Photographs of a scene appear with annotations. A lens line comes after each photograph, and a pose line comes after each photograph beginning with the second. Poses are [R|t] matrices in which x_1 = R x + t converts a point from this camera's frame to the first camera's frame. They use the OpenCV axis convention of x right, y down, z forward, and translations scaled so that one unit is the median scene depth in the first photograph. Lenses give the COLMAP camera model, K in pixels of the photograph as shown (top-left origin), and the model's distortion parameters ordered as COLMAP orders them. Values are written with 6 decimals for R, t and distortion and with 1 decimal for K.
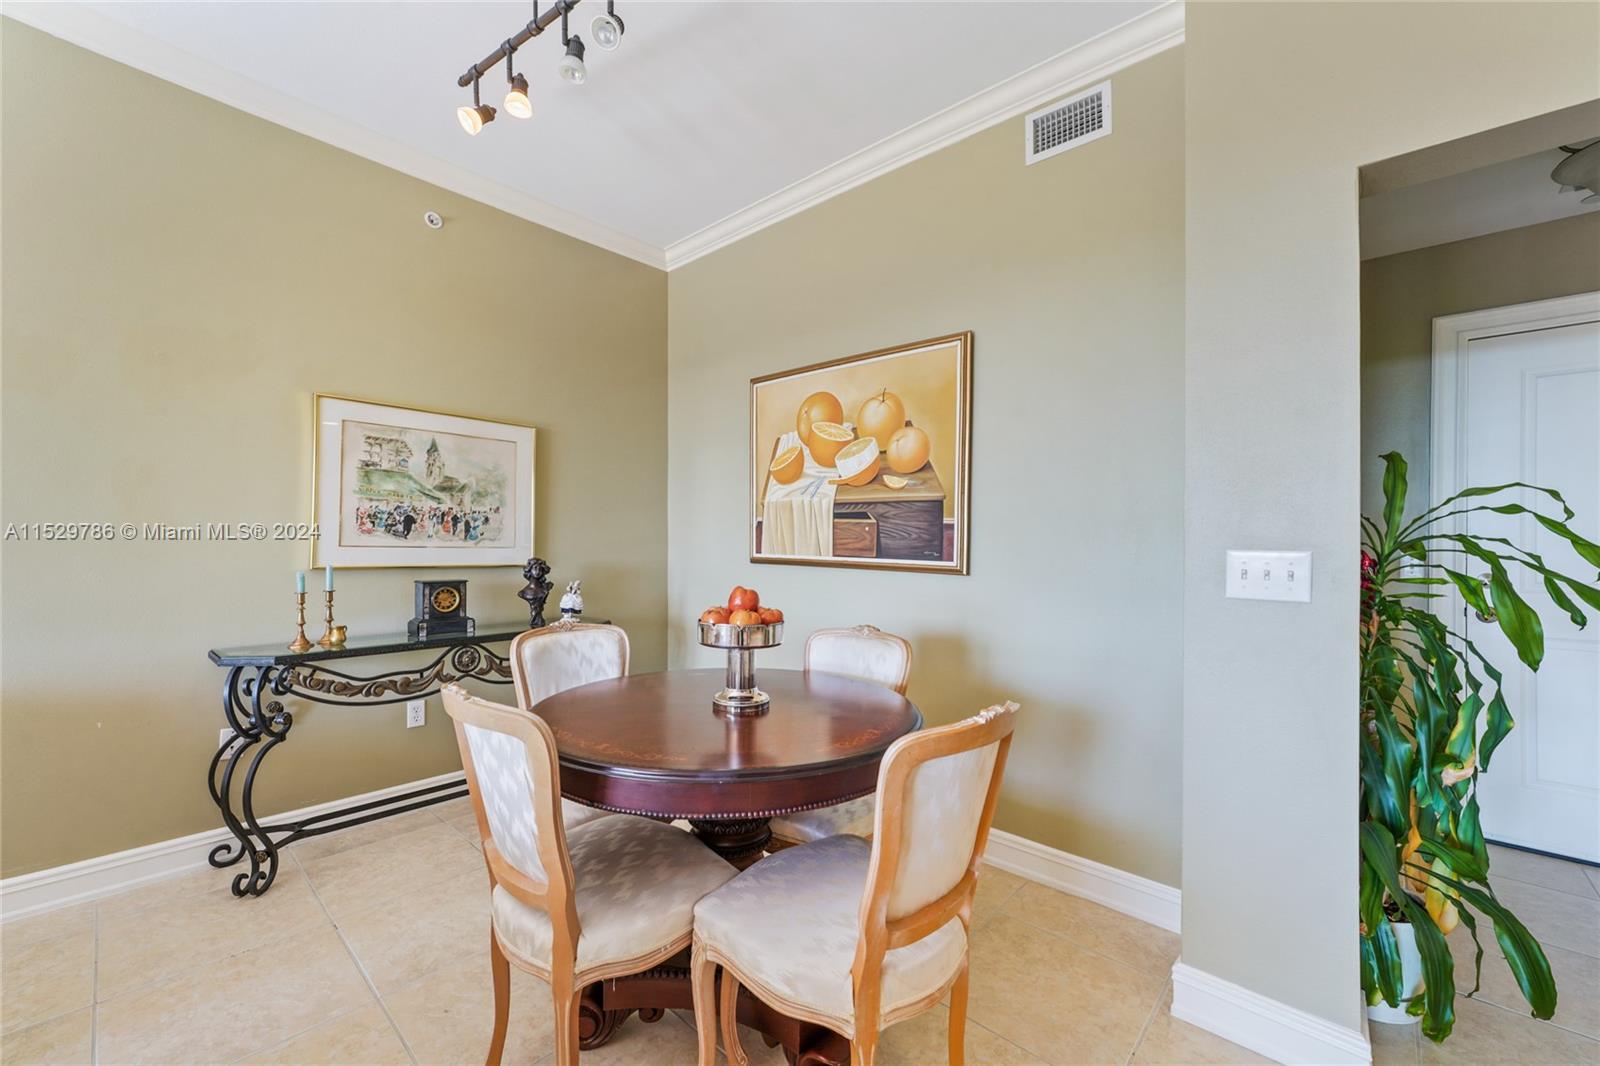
lens RADIAL K [[650.5, 0, 789.6], [0, 650.5, 532.1], [0, 0, 1]] dist [-0.001480, 0.000018]
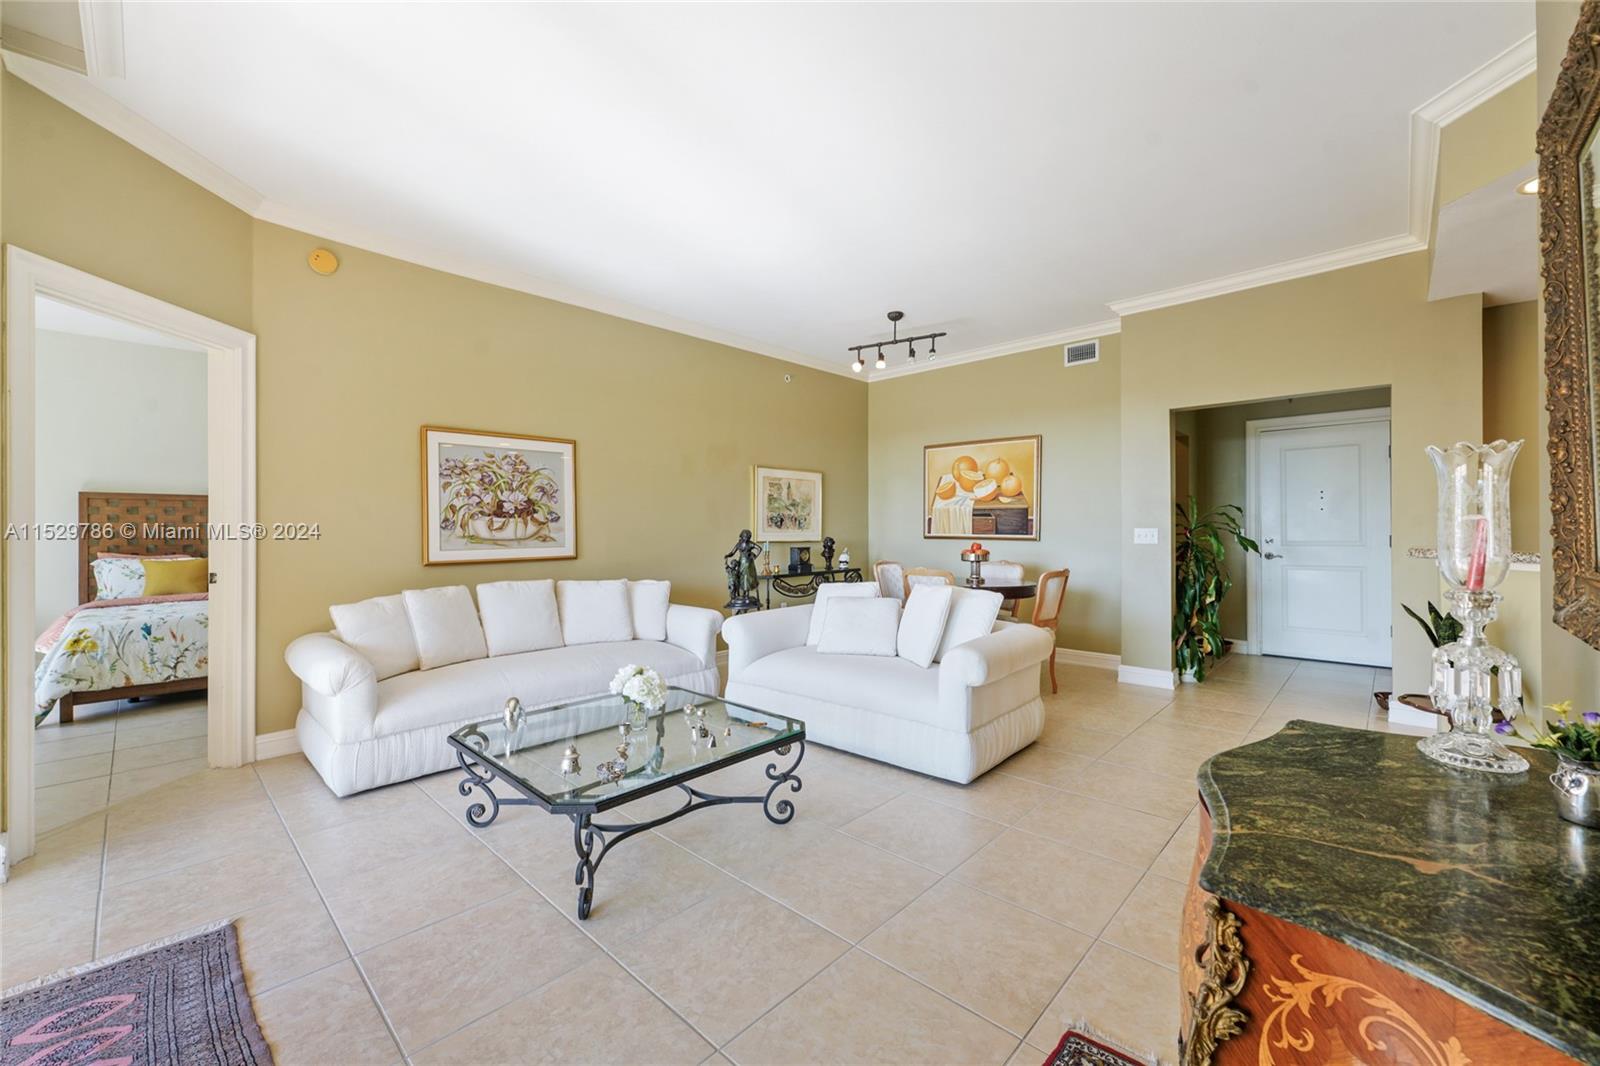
lens RADIAL K [[636.6, 0, 797.1], [0, 636.6, 558.9], [0, 0, 1]] dist [-0.066893, -0.000009]
pose [[0.999759, -0.013098, -0.017598, -0.485025], [0.014107, 0.998189, 0.058479, -0.012095], [0.016800, -0.058714, 0.998133, -1.111764]]
